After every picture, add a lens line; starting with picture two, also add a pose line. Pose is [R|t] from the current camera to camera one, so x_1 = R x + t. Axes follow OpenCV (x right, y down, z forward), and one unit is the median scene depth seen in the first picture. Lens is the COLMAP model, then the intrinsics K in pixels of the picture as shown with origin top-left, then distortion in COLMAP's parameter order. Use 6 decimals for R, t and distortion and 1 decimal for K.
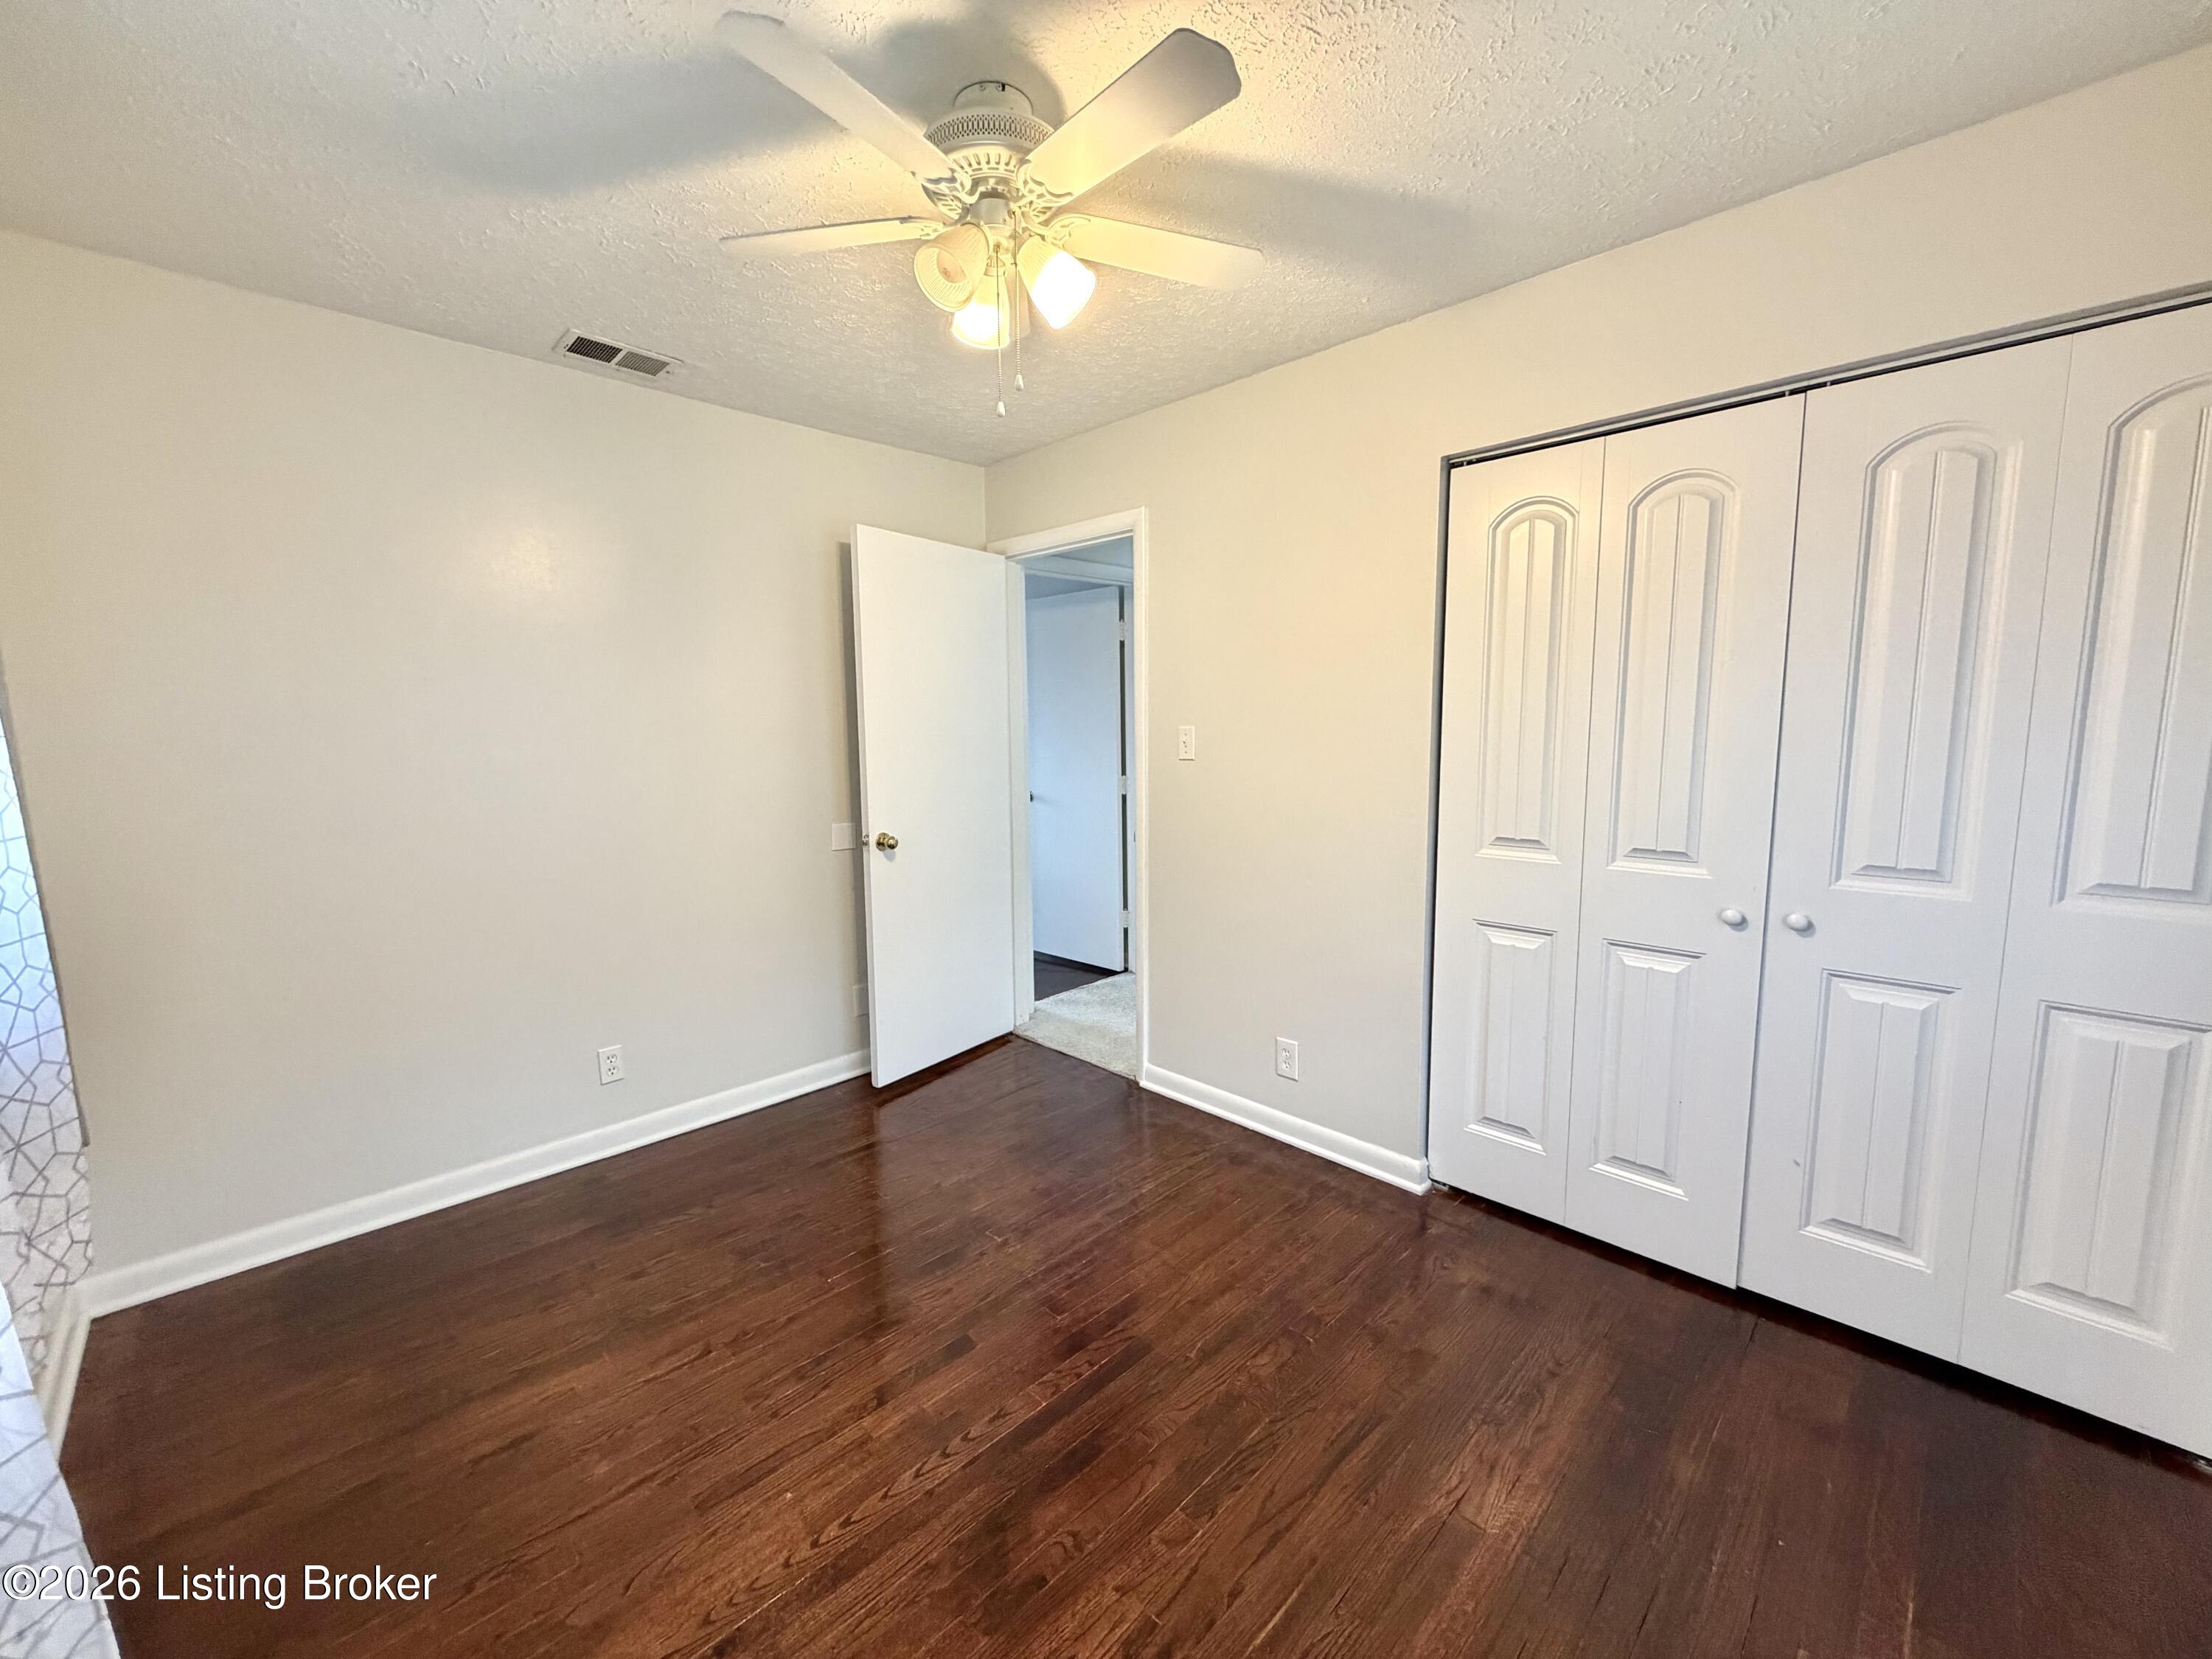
lens RADIAL K [[888.5, 0, 1102.0], [0, 888.5, 834.3], [0, 0, 1]] dist [-0.000461, -0.000255]
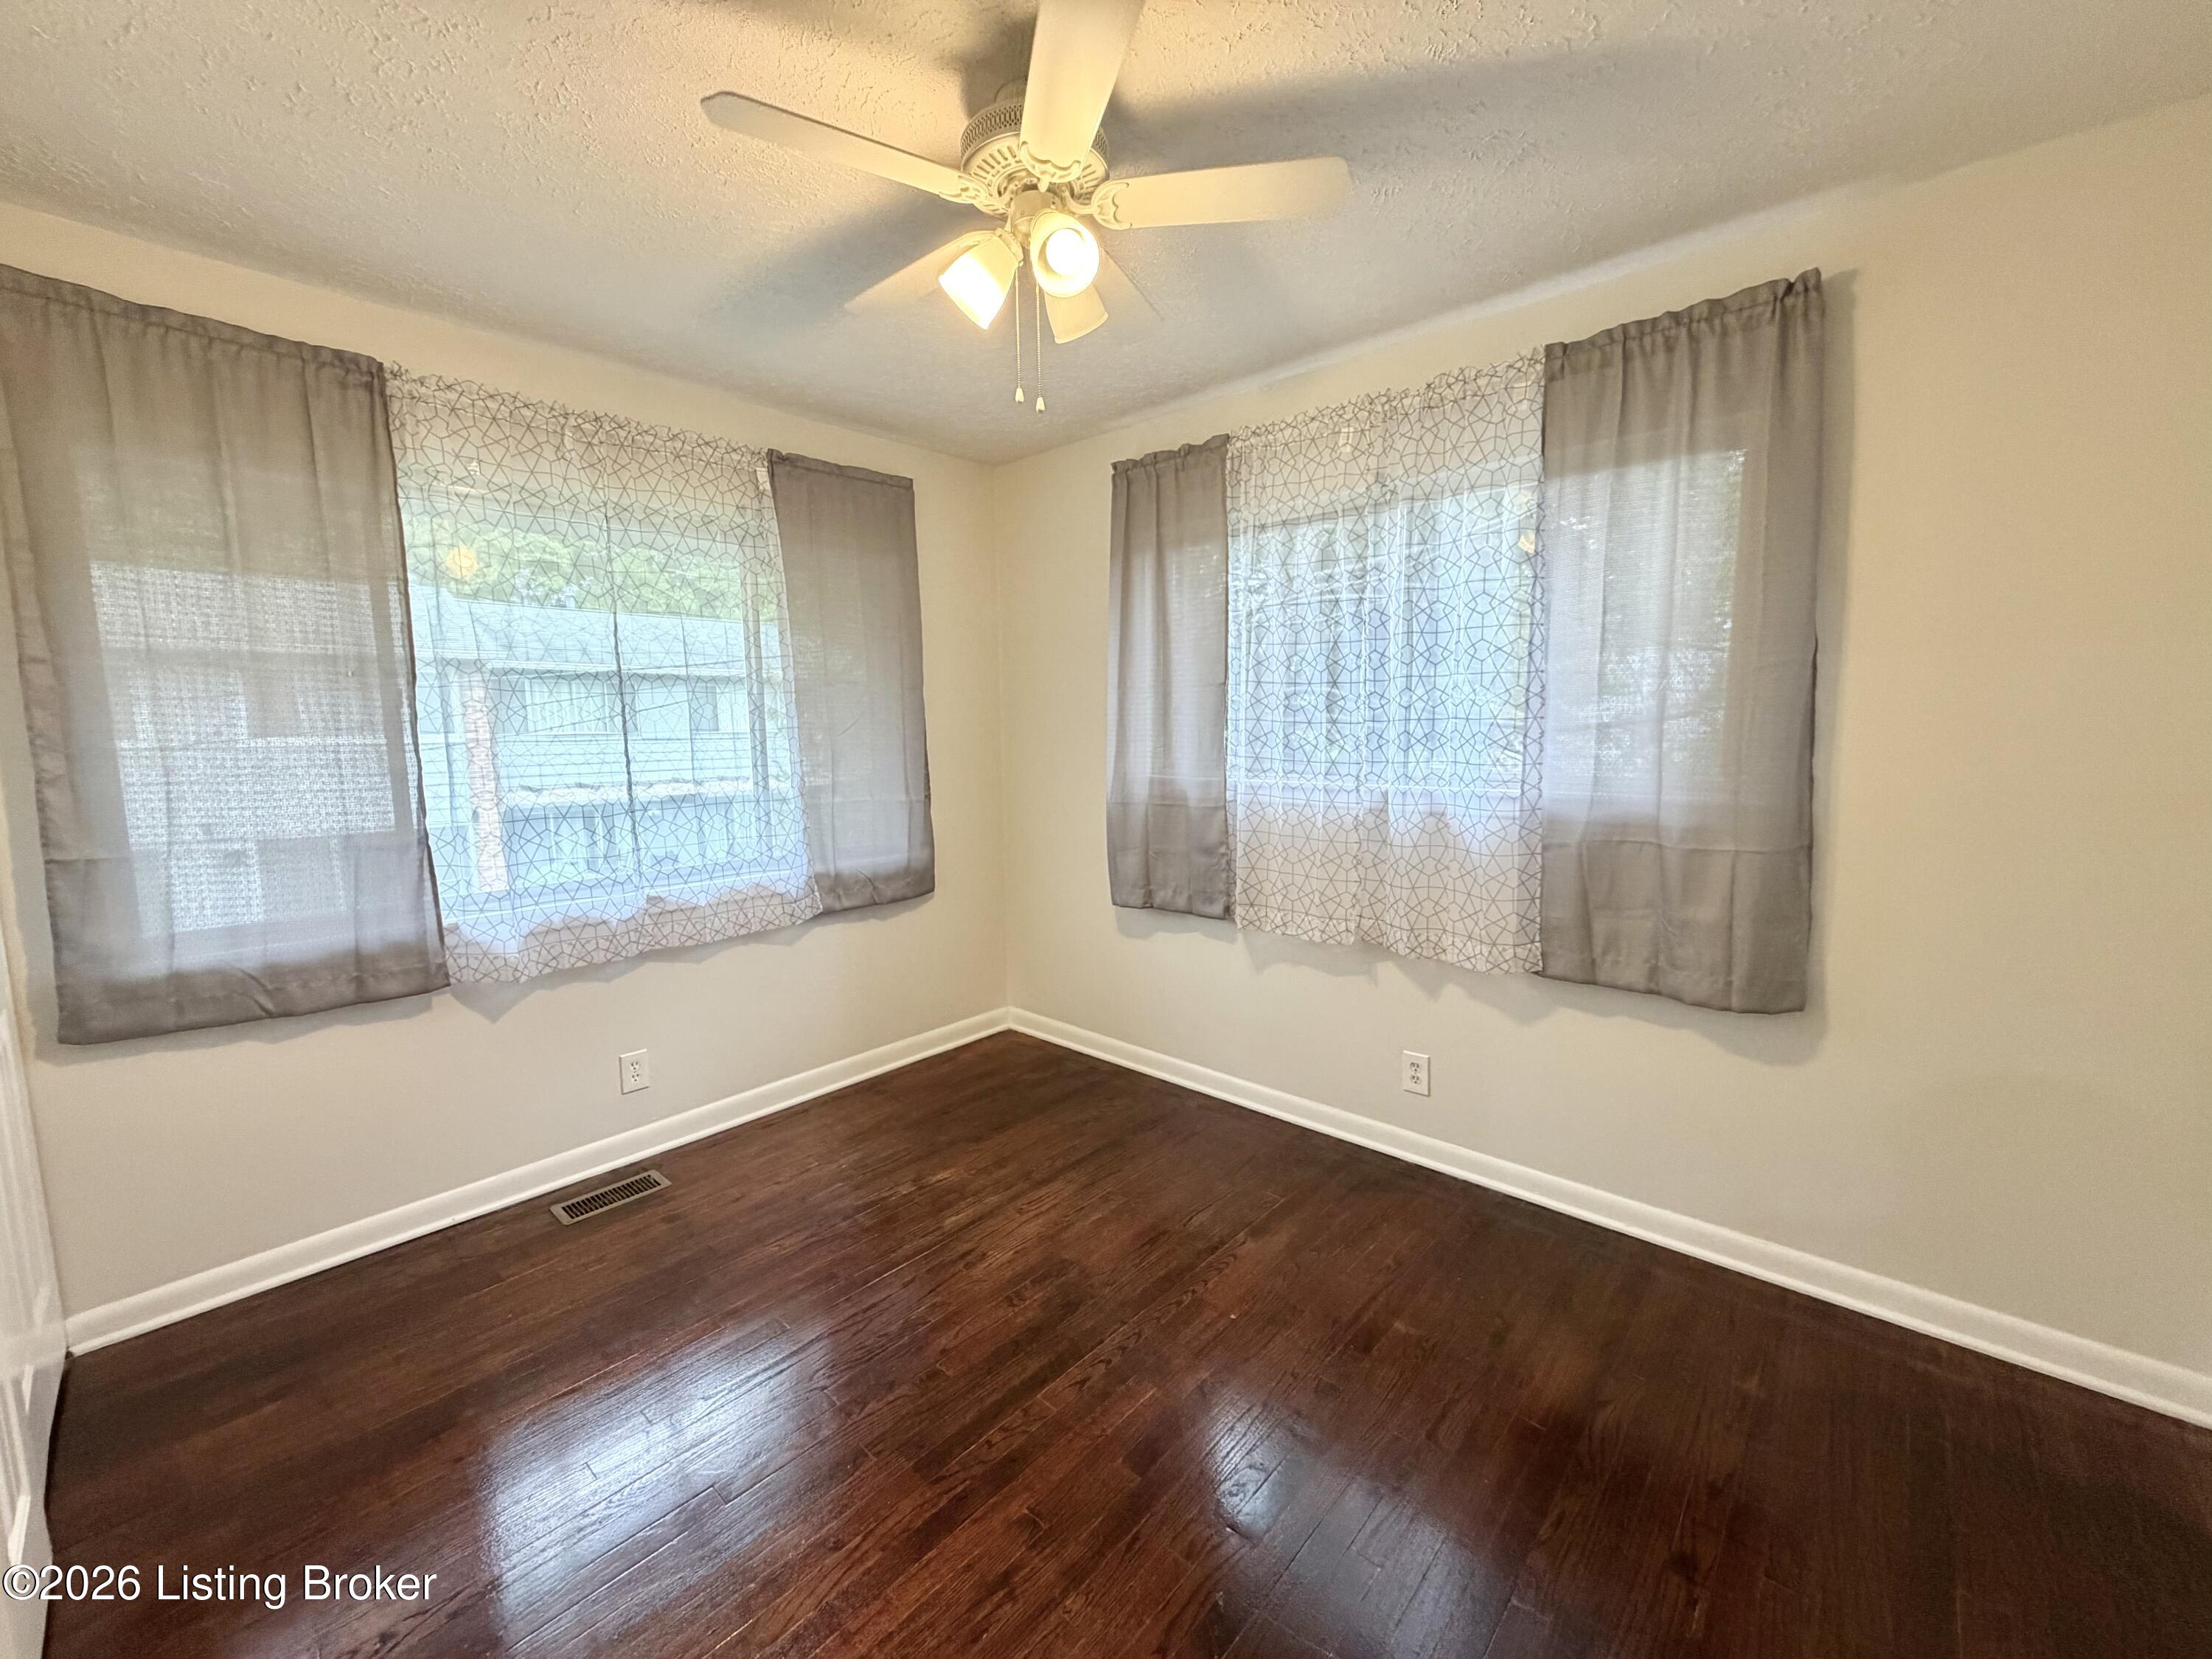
lens RADIAL K [[883.8, 0, 1099.2], [0, 883.8, 832.6], [0, 0, 1]] dist [0.000017, -0.000196]
pose [[-0.997936, 0.034085, -0.054426, -0.080675], [0.019713, 0.969191, 0.245522, -0.176717], [0.061118, 0.243942, -0.967862, 1.451842]]
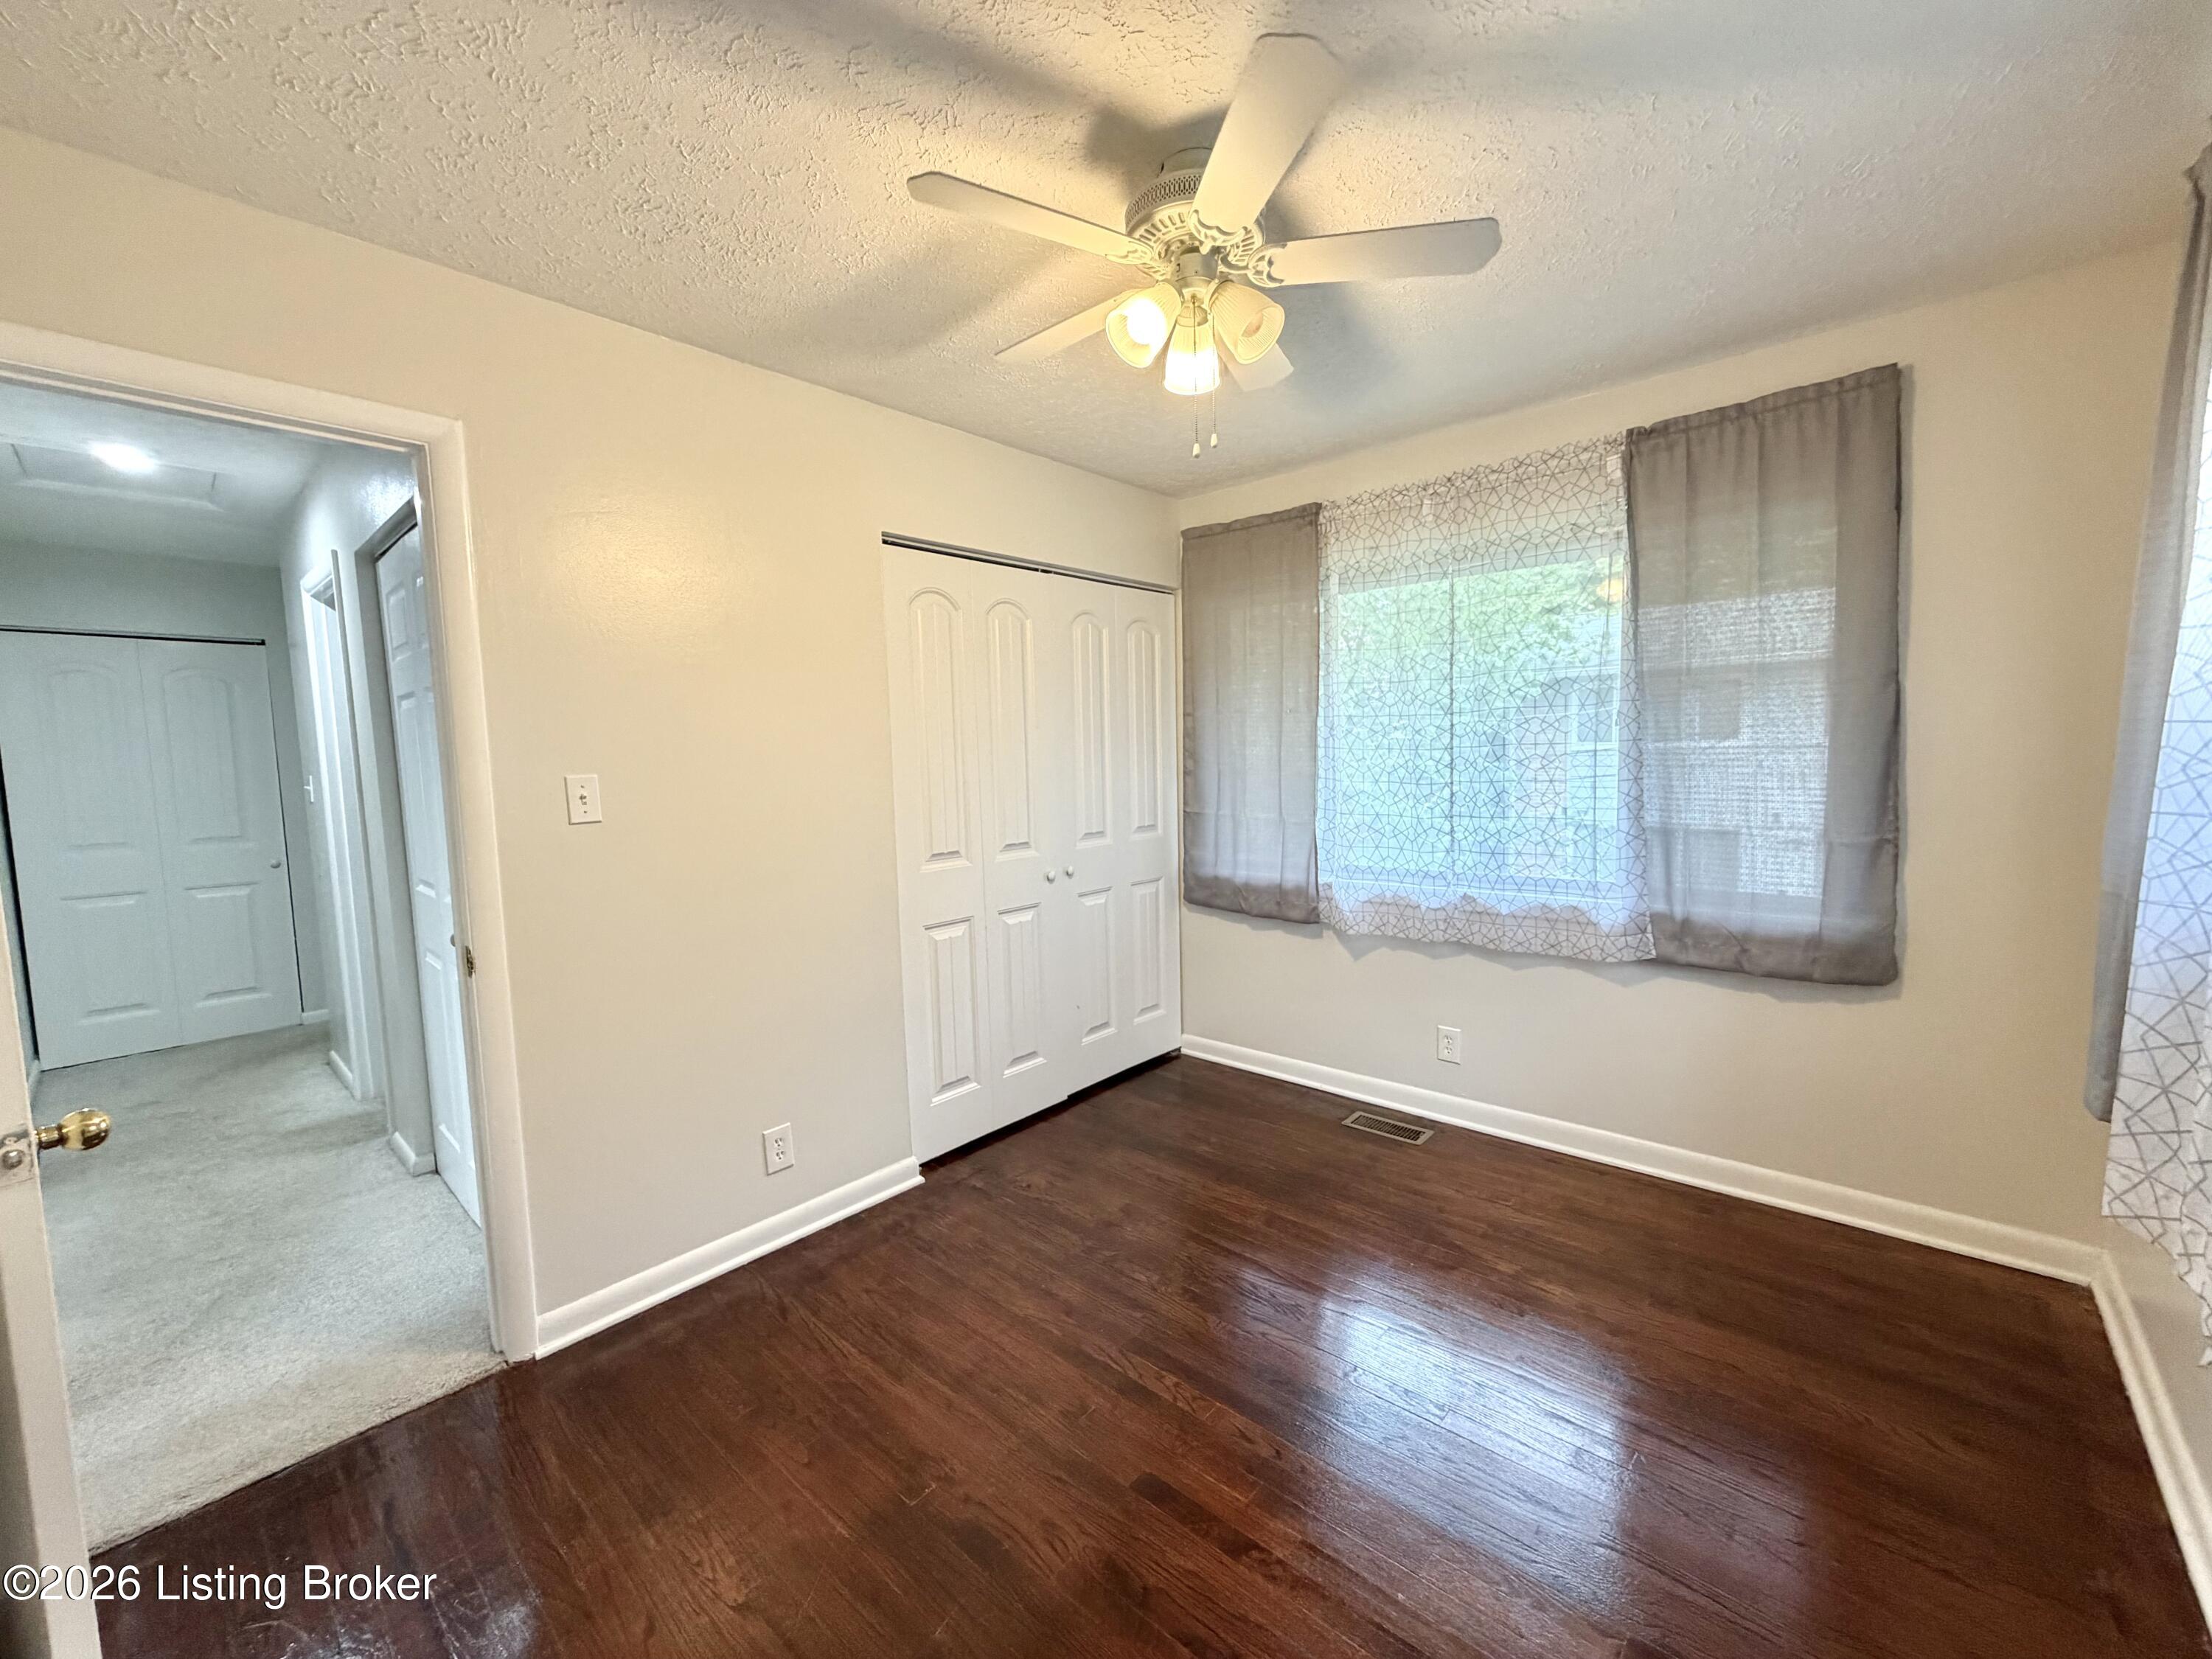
lens RADIAL K [[883.8, 0, 1099.2], [0, 883.8, 832.6], [0, 0, 1]] dist [0.000017, -0.000196]
pose [[-0.061224, -0.076219, 0.995210, -0.823448], [0.153112, 0.984562, 0.084823, -0.099185], [-0.986310, 0.157572, -0.048608, 0.865423]]
